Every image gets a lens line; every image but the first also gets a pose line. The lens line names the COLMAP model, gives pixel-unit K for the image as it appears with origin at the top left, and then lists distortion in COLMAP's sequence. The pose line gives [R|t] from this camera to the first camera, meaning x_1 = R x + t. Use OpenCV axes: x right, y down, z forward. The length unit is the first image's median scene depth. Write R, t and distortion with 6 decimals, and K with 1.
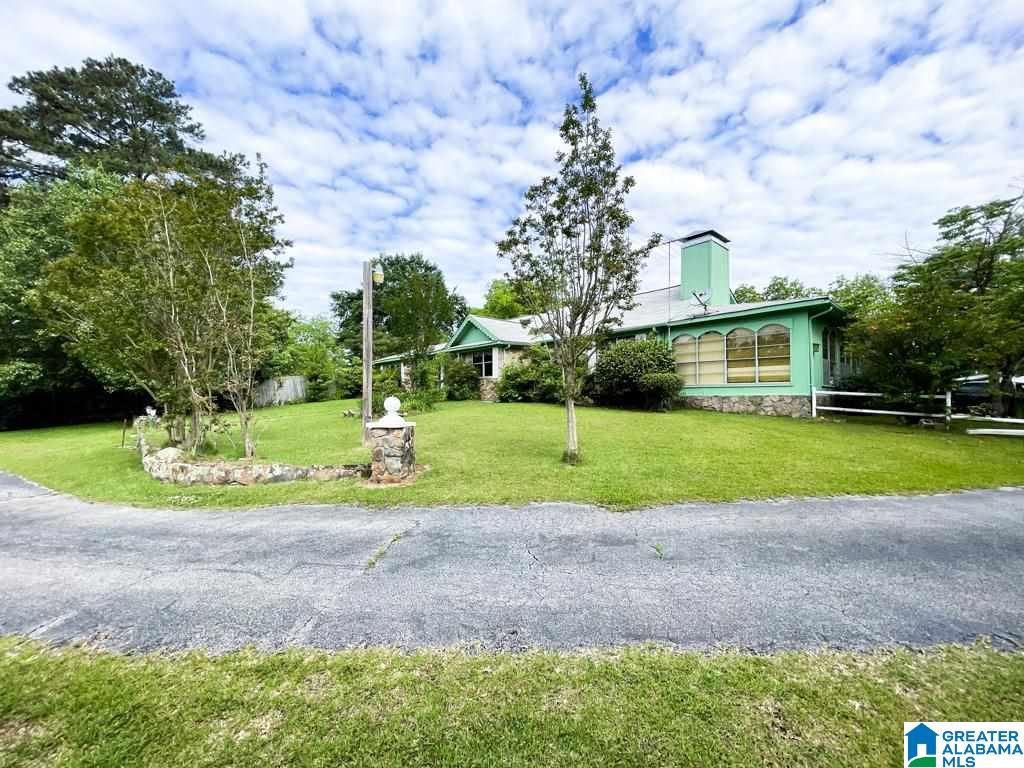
lens RADIAL K [[404.6, 0, 512.0], [0, 404.6, 384.0], [0, 0, 1]] dist [0.000065, -0.000102]
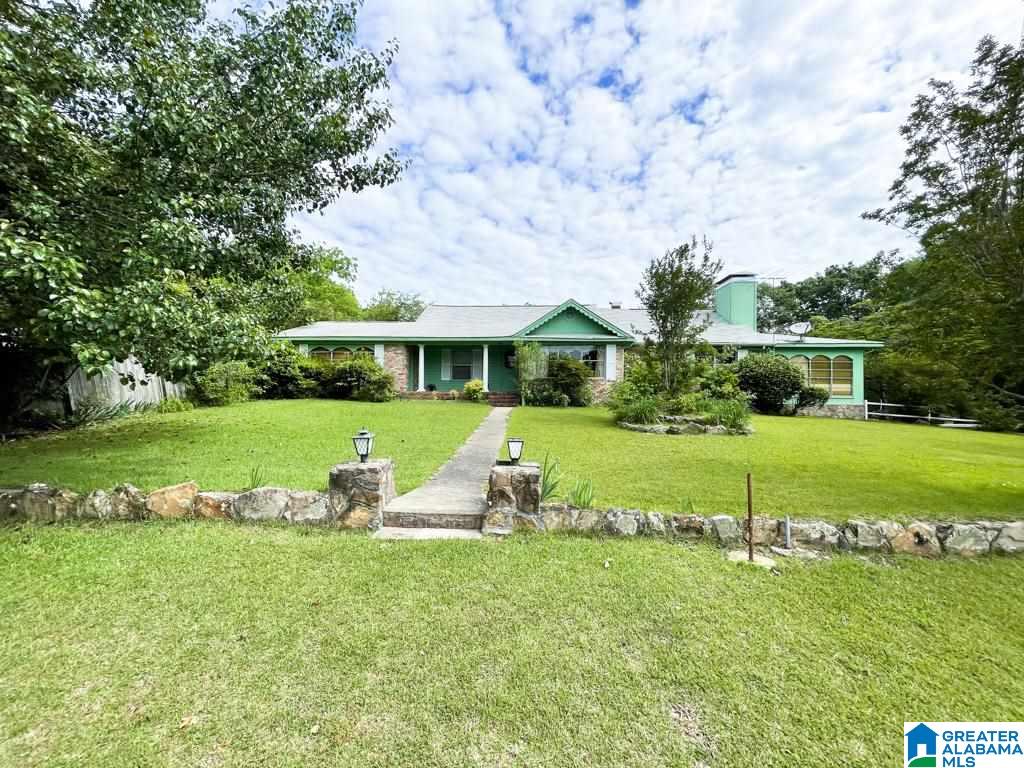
lens RADIAL K [[406.7, 0, 512.0], [0, 406.7, 384.0], [0, 0, 1]] dist [-0.001923, -0.000127]
pose [[0.710184, 0.039948, 0.702882, -1.154848], [-0.037214, 0.999123, -0.019184, 0.026188], [-0.703032, -0.012533, 0.711048, 0.763972]]
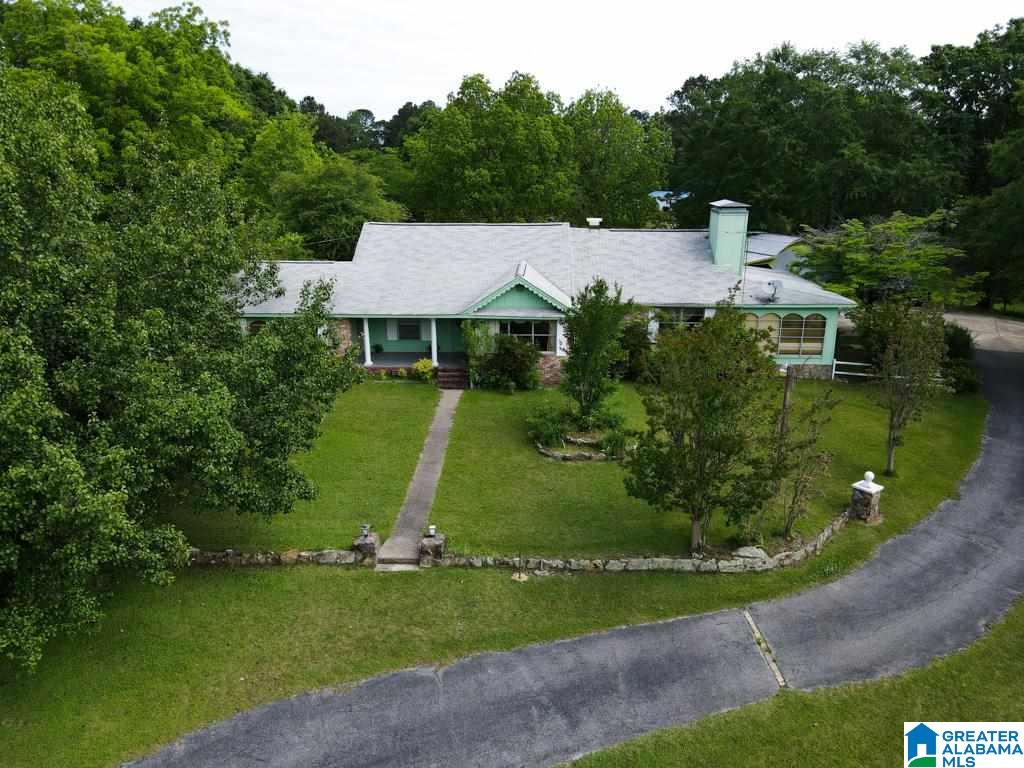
lens RADIAL K [[708.5, 0, 512.0], [0, 708.5, 384.0], [0, 0, 1]] dist [-0.023996, 0.001134]
pose [[0.706428, -0.193690, 0.680767, -1.644881], [-0.017839, 0.956650, 0.290694, -0.562582], [-0.707560, -0.217498, 0.672349, 0.081905]]
